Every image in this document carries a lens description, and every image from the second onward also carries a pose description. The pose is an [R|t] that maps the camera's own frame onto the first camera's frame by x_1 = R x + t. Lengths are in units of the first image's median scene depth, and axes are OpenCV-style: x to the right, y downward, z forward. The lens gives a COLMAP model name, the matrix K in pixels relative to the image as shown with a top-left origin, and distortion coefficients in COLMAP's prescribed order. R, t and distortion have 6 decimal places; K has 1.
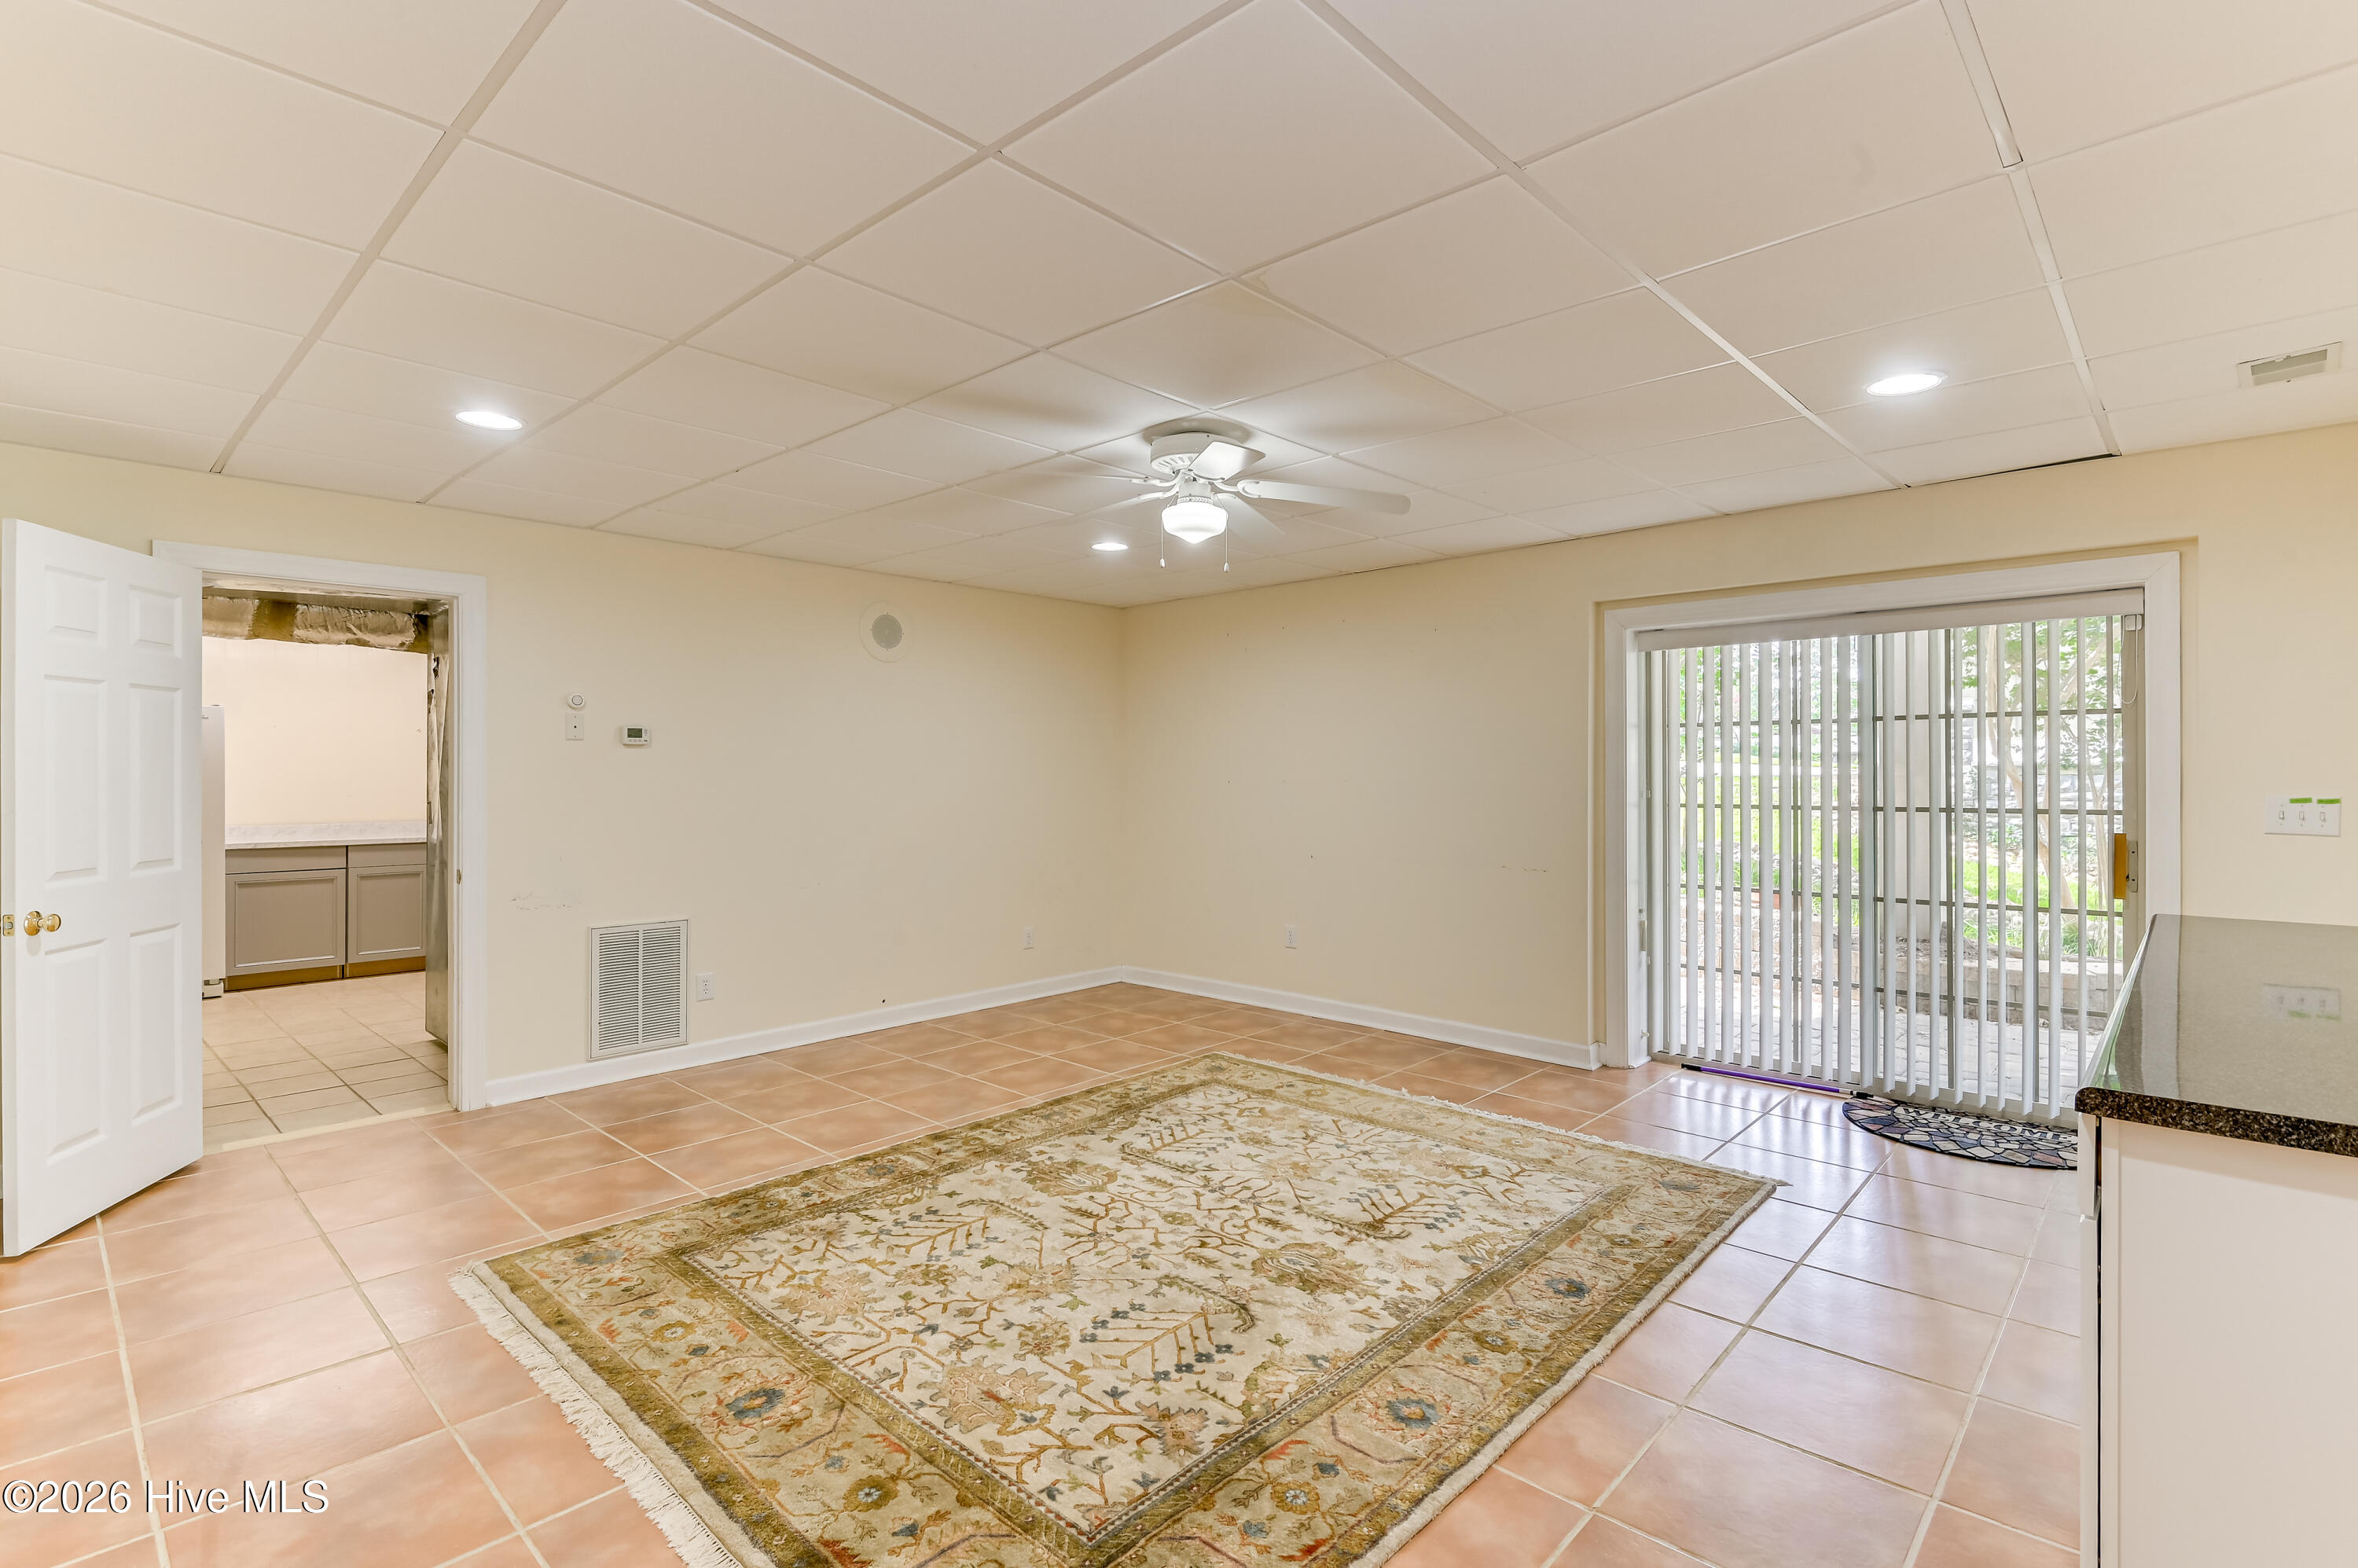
lens RADIAL K [[1122.7, 0, 1155.4], [0, 1122.7, 765.8], [0, 0, 1]] dist [0.000293, -0.000172]
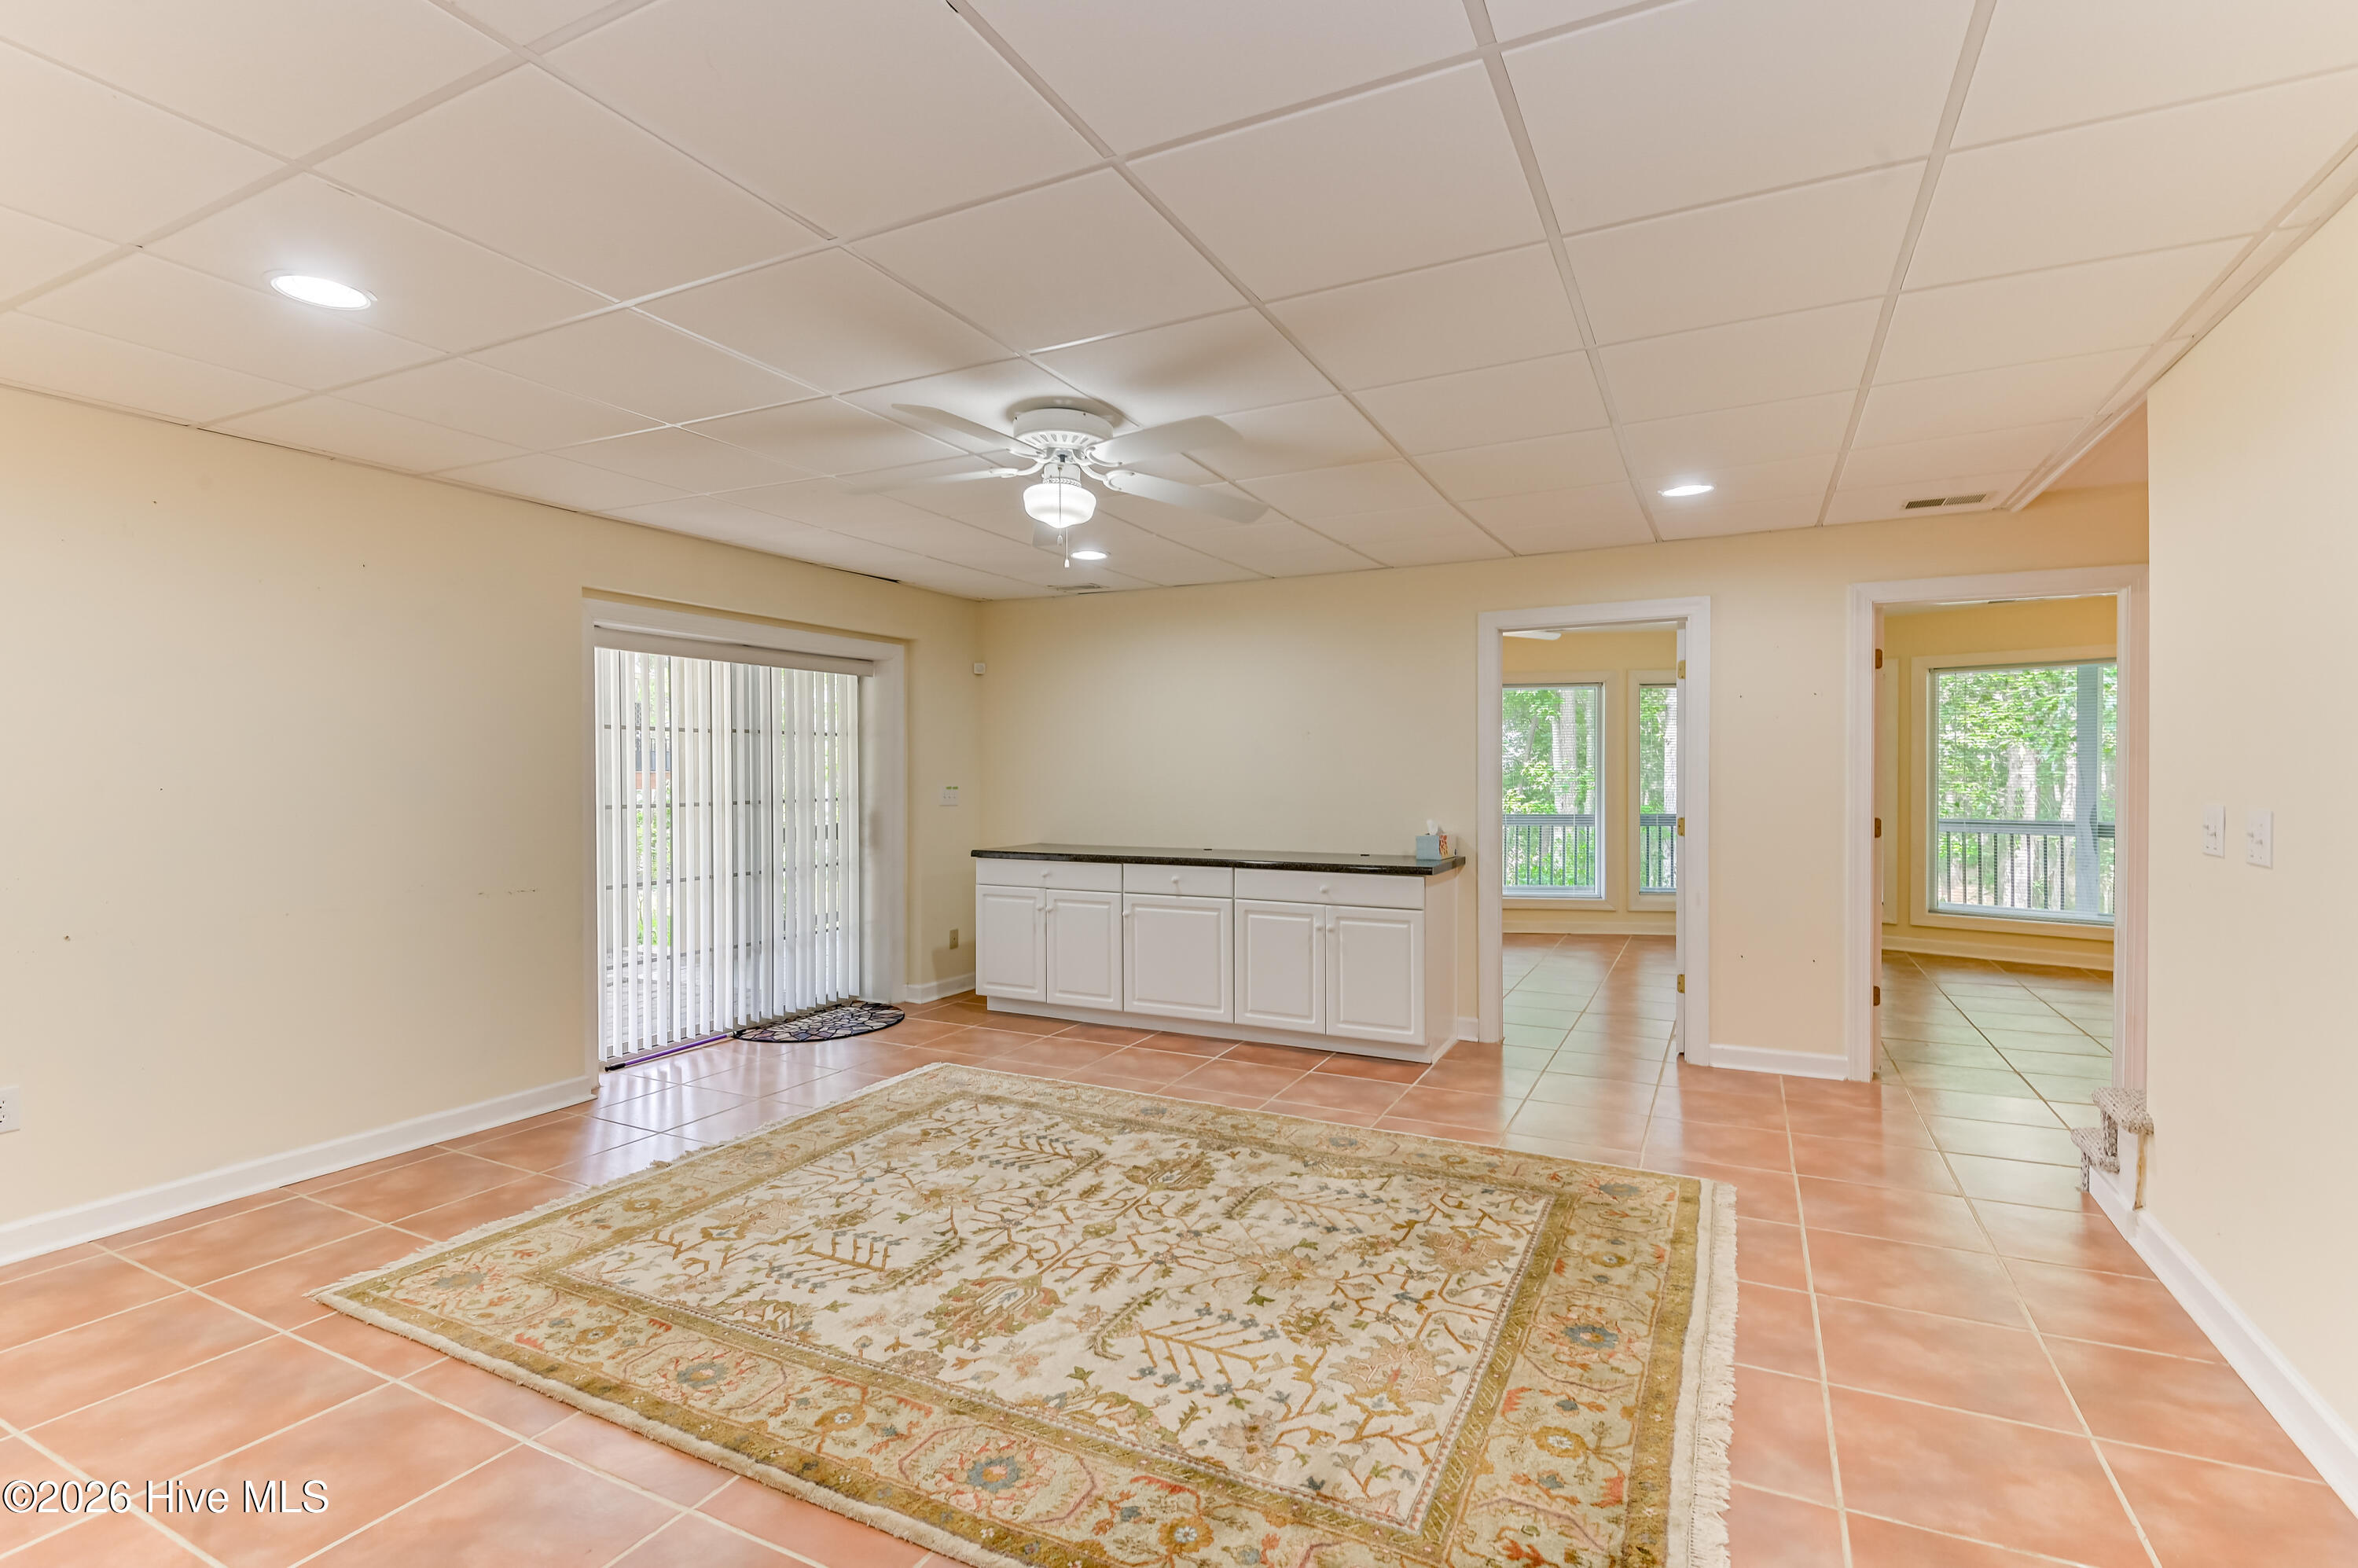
lens RADIAL K [[1096.9, 0, 1159.9], [0, 1096.9, 772.3], [0, 0, 1]] dist [-0.017158, -0.000925]
pose [[-0.280460, -0.003980, 0.959857, -0.867282], [0.009246, 0.999934, 0.006848, 0.003511], [-0.959821, 0.010796, -0.280405, 1.170139]]
